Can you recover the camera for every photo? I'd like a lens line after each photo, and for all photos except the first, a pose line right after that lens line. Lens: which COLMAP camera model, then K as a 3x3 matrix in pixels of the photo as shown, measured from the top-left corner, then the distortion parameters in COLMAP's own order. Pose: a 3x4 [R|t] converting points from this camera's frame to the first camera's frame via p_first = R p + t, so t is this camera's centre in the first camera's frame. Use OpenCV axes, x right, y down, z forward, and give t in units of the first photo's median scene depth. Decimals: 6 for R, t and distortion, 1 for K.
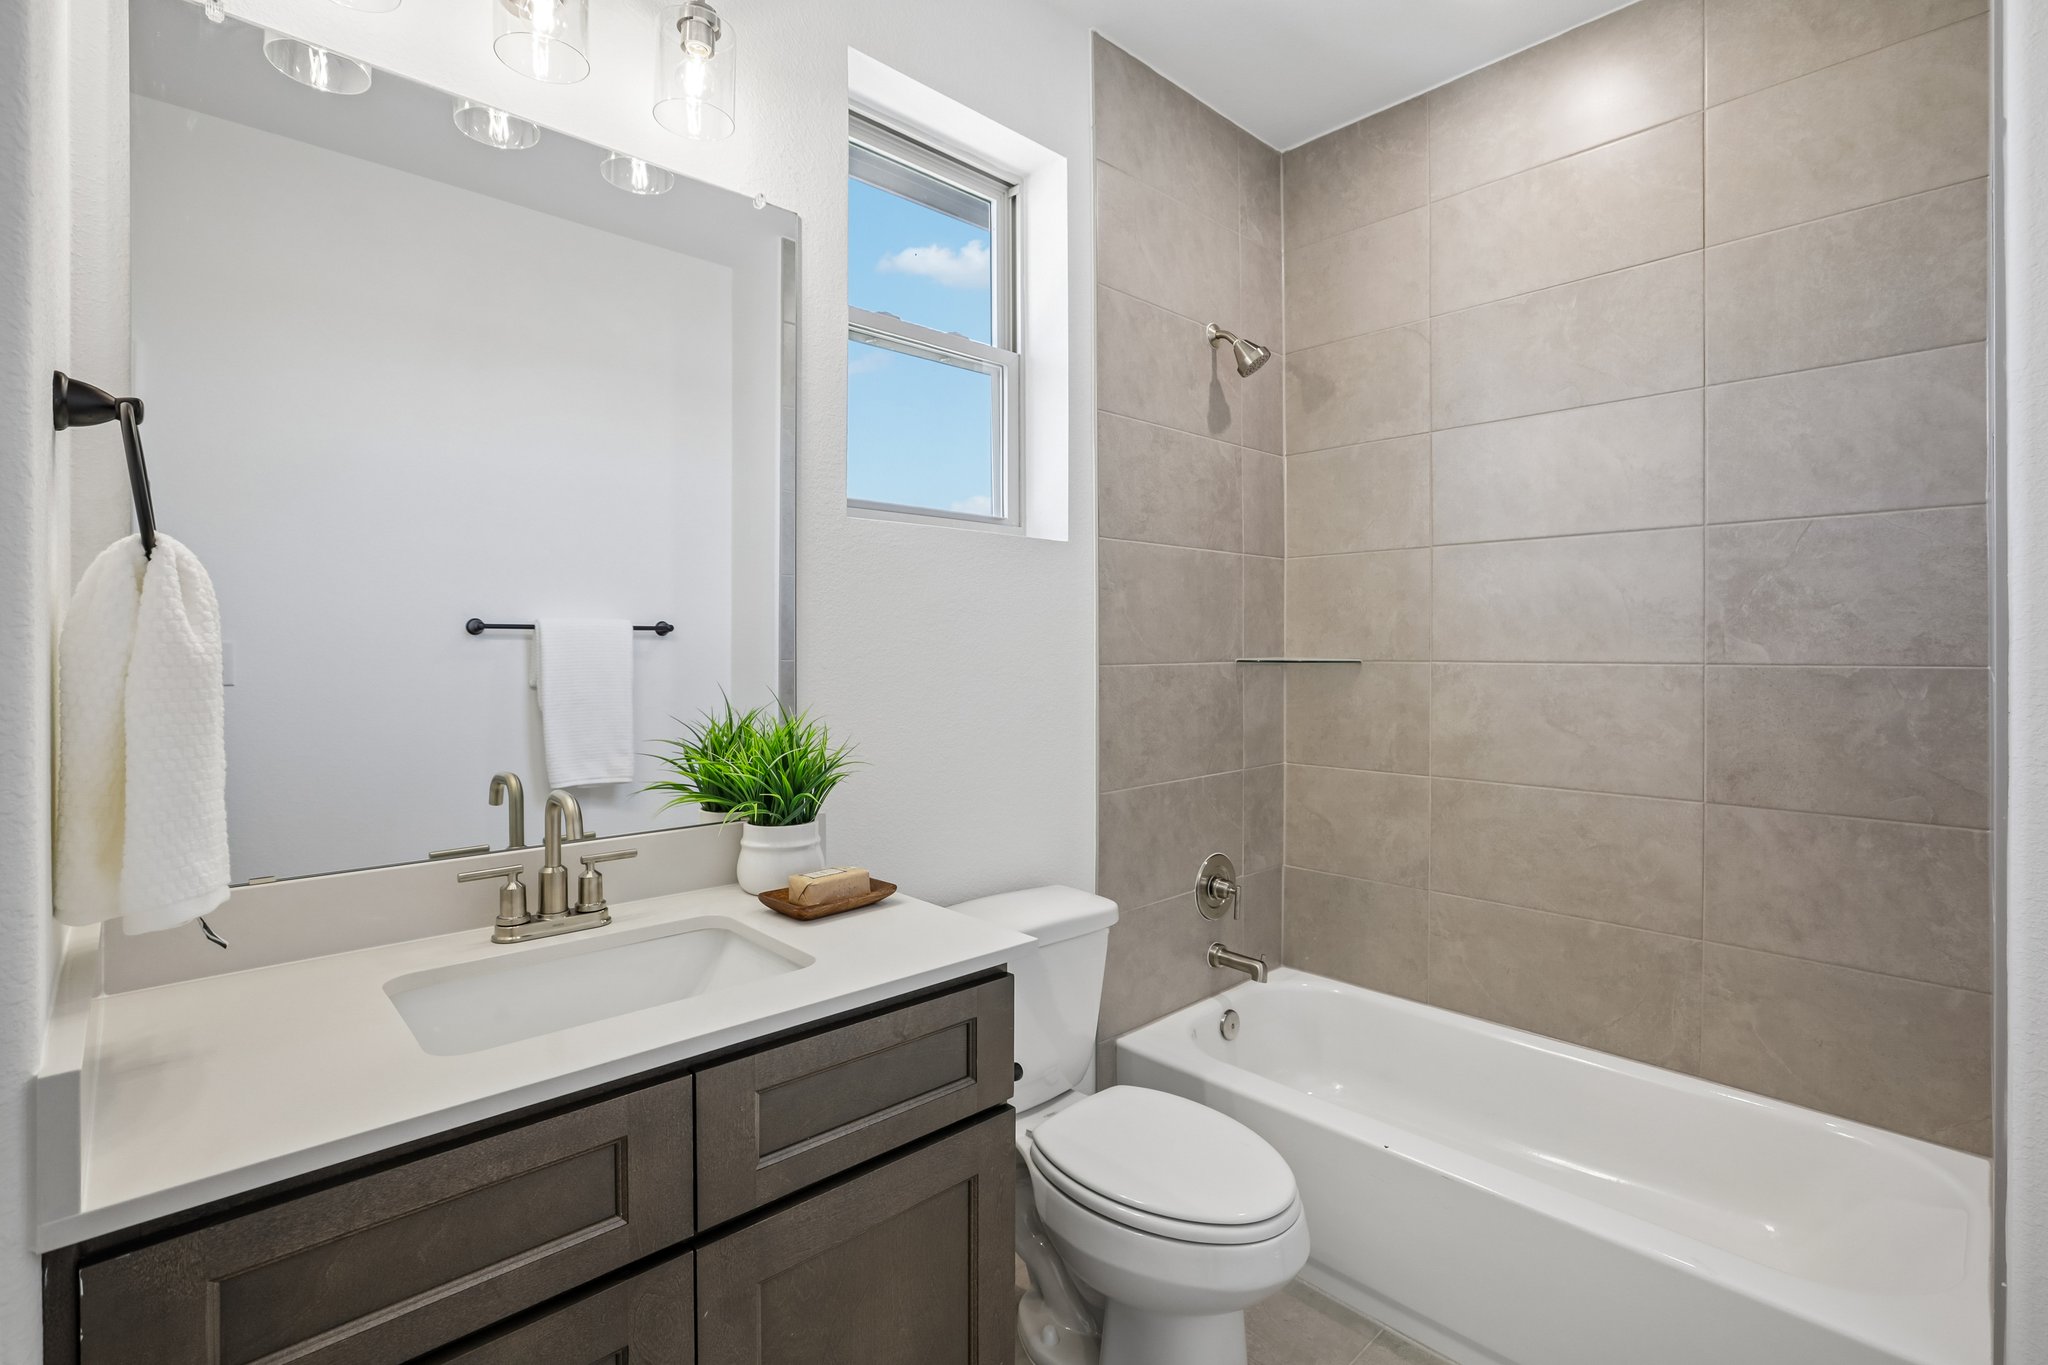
lens RADIAL K [[936.5, 0, 1022.8], [0, 936.5, 645.3], [0, 0, 1]] dist [0.002105, 0.000291]
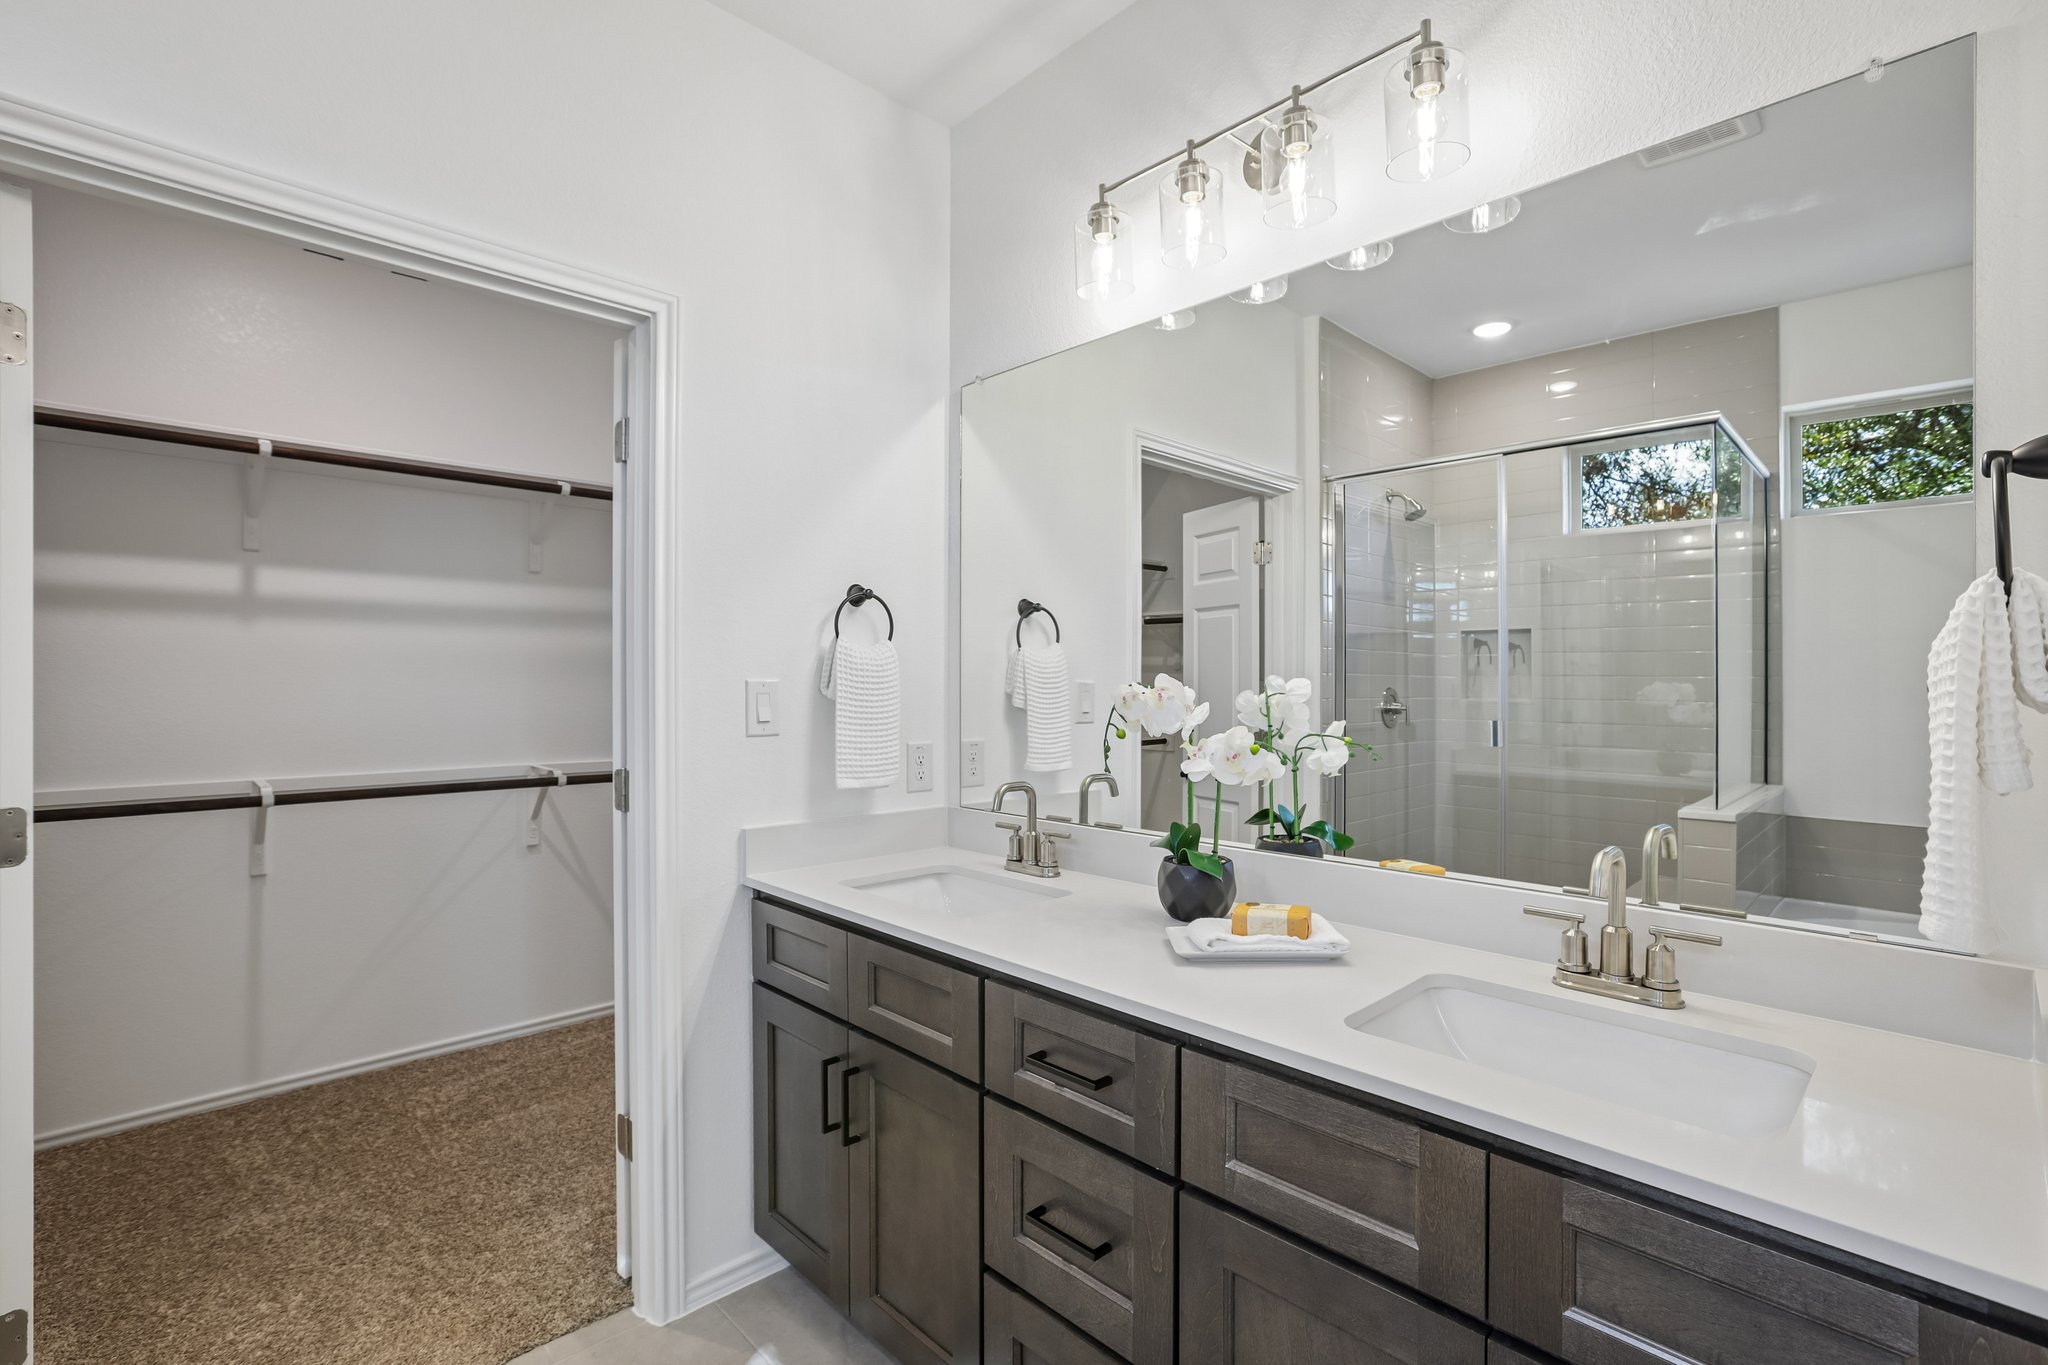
lens RADIAL K [[933.5, 0, 1029.9], [0, 933.5, 679.9], [0, 0, 1]] dist [-0.049147, 0.017800]
pose [[0.008310, -0.016430, -0.999830, 0.606763], [-0.003742, 0.999858, -0.016461, 0.006125], [0.999958, 0.003878, 0.008247, 0.573015]]
